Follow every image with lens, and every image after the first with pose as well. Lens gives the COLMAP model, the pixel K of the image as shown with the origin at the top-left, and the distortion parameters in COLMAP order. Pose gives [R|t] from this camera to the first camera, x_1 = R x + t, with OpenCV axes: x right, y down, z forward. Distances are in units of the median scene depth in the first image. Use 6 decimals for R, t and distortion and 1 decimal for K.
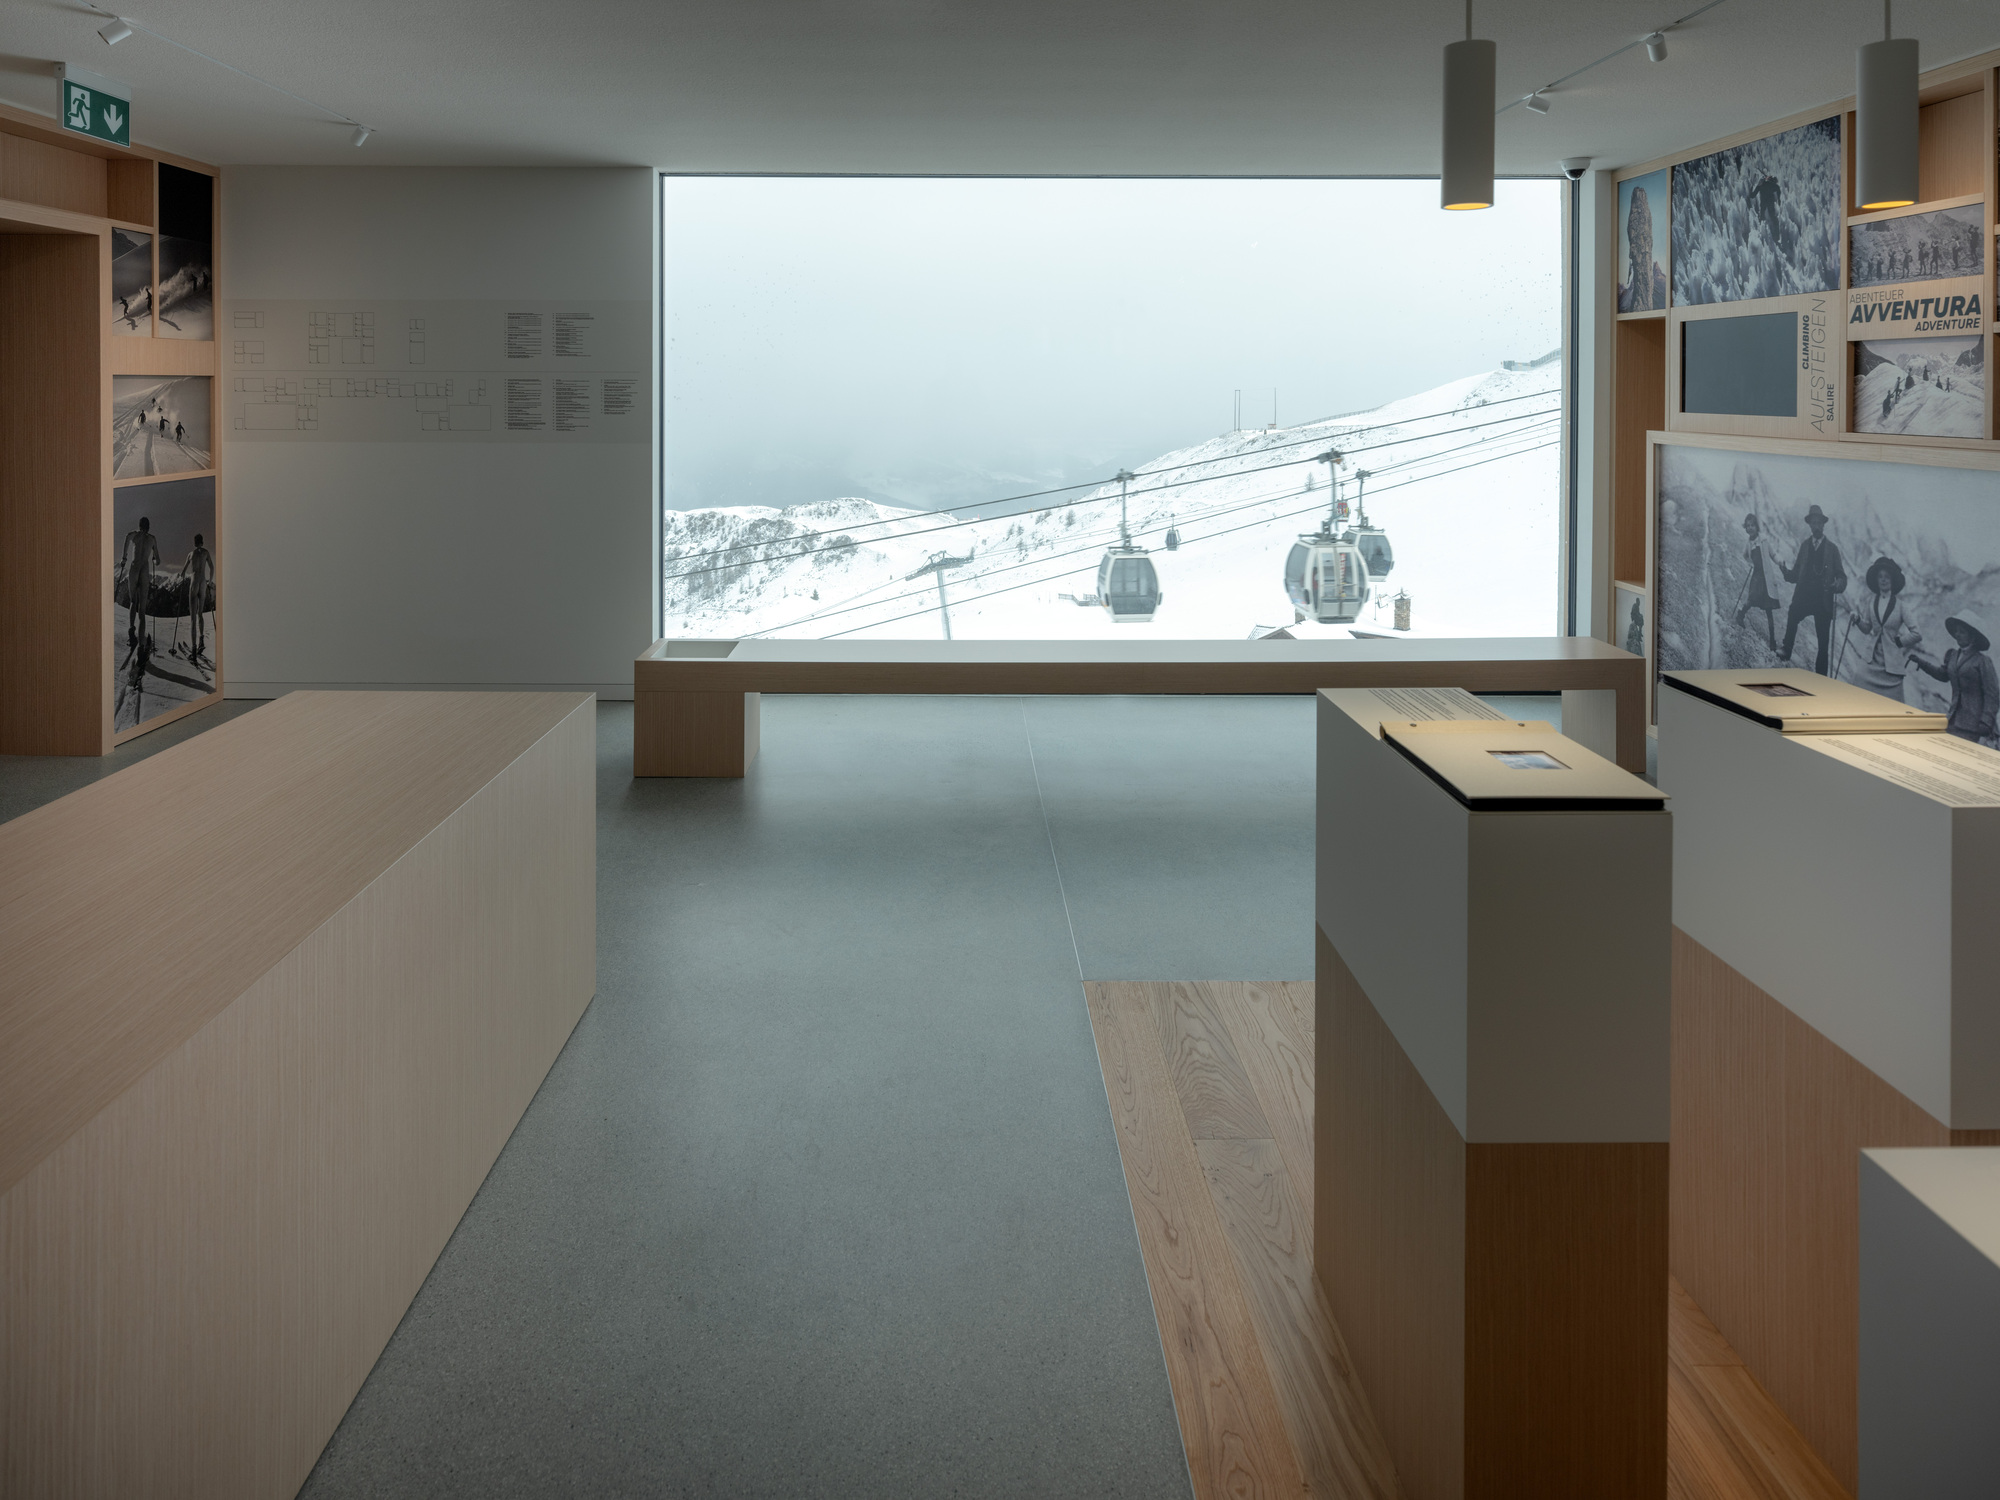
lens RADIAL K [[1125.0, 0, 1000.0], [0, 1125.0, 750.0], [0, 0, 1]] dist [0.001068, 0.000606]
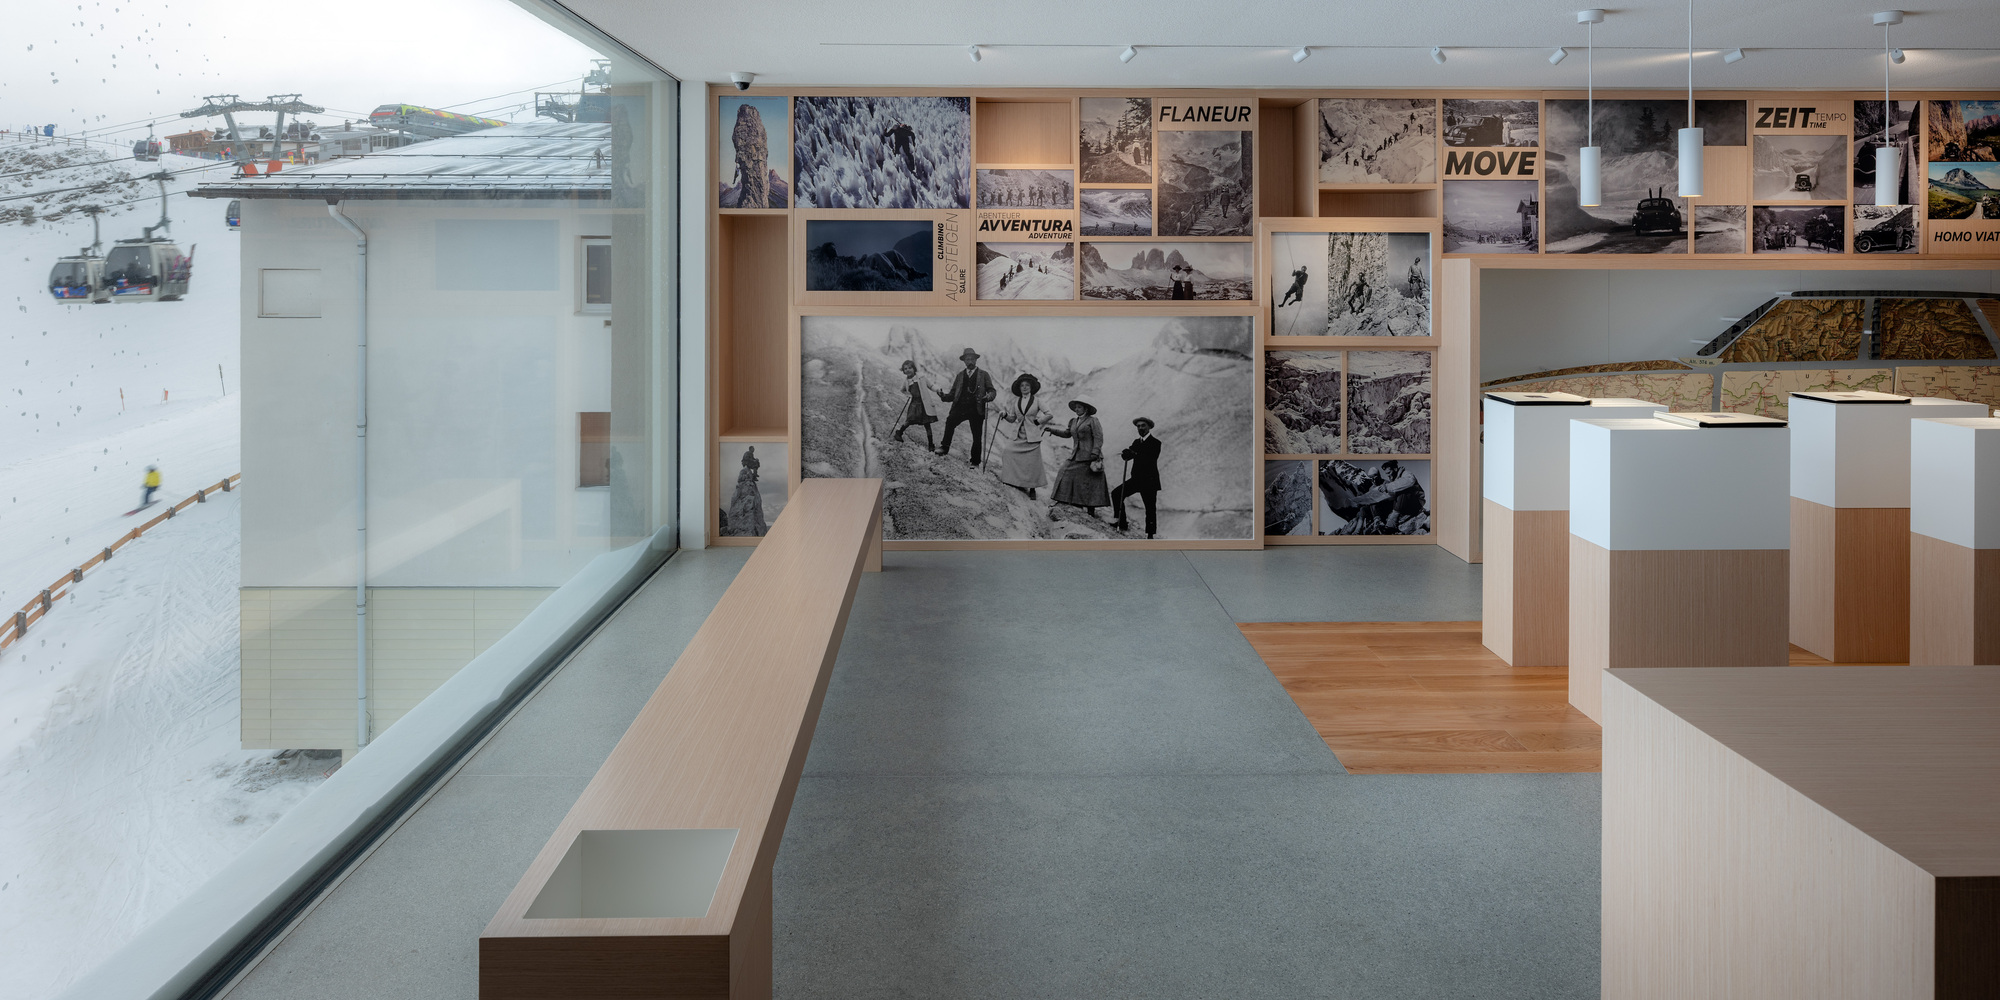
lens RADIAL K [[1051.4, 0, 1000.0], [0, 1051.4, 500.0], [0, 0, 1]] dist [0.000584, 0.000083]
pose [[0.005573, -0.214855, 0.976630, -0.670811], [0.306159, 0.930112, 0.202874, -0.294577], [-0.951964, 0.297874, 0.070963, 0.903594]]
